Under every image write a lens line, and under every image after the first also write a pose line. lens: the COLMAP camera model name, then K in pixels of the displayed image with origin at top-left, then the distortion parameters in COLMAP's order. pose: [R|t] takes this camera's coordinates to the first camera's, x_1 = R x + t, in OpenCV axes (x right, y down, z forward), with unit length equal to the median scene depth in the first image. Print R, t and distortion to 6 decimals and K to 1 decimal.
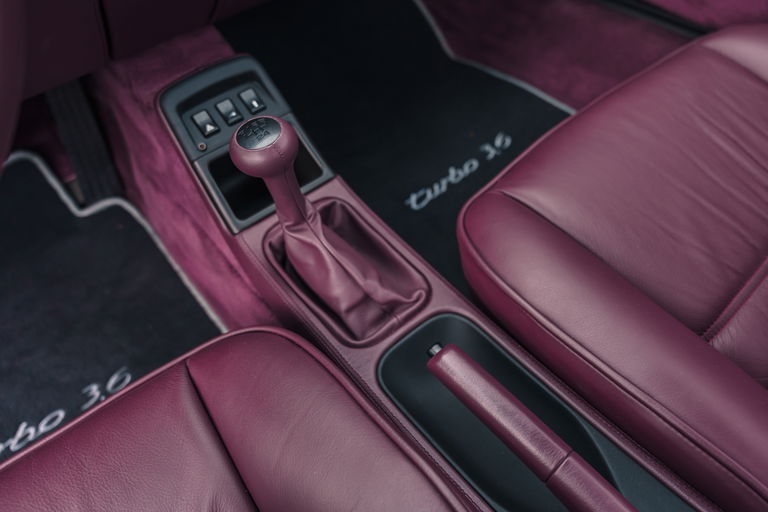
lens RADIAL K [[537.1, 0, 404.1], [0, 537.1, 255.0], [0, 0, 1]] dist [0.001850, 0.000349]
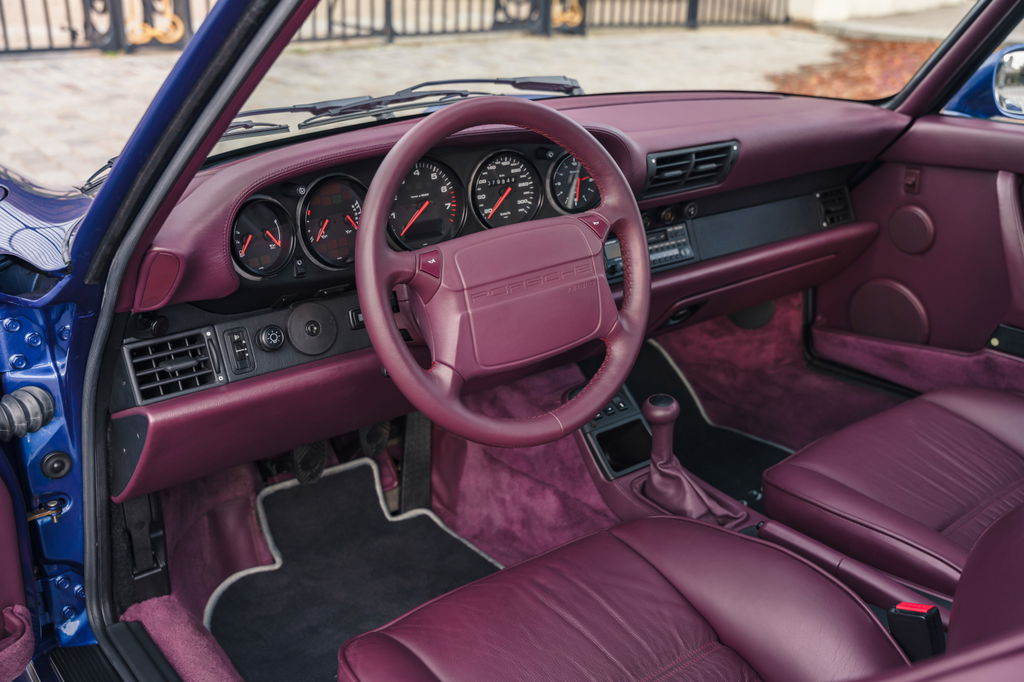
lens RADIAL K [[982.2, 0, 512.0], [0, 982.2, 341.0], [0, 0, 1]] dist [-0.001893, -0.000756]
pose [[0.998379, 0.048954, -0.029046, -0.525197], [-0.056917, 0.865387, -0.497861, 0.991807], [0.000764, 0.498707, 0.866770, -1.550929]]
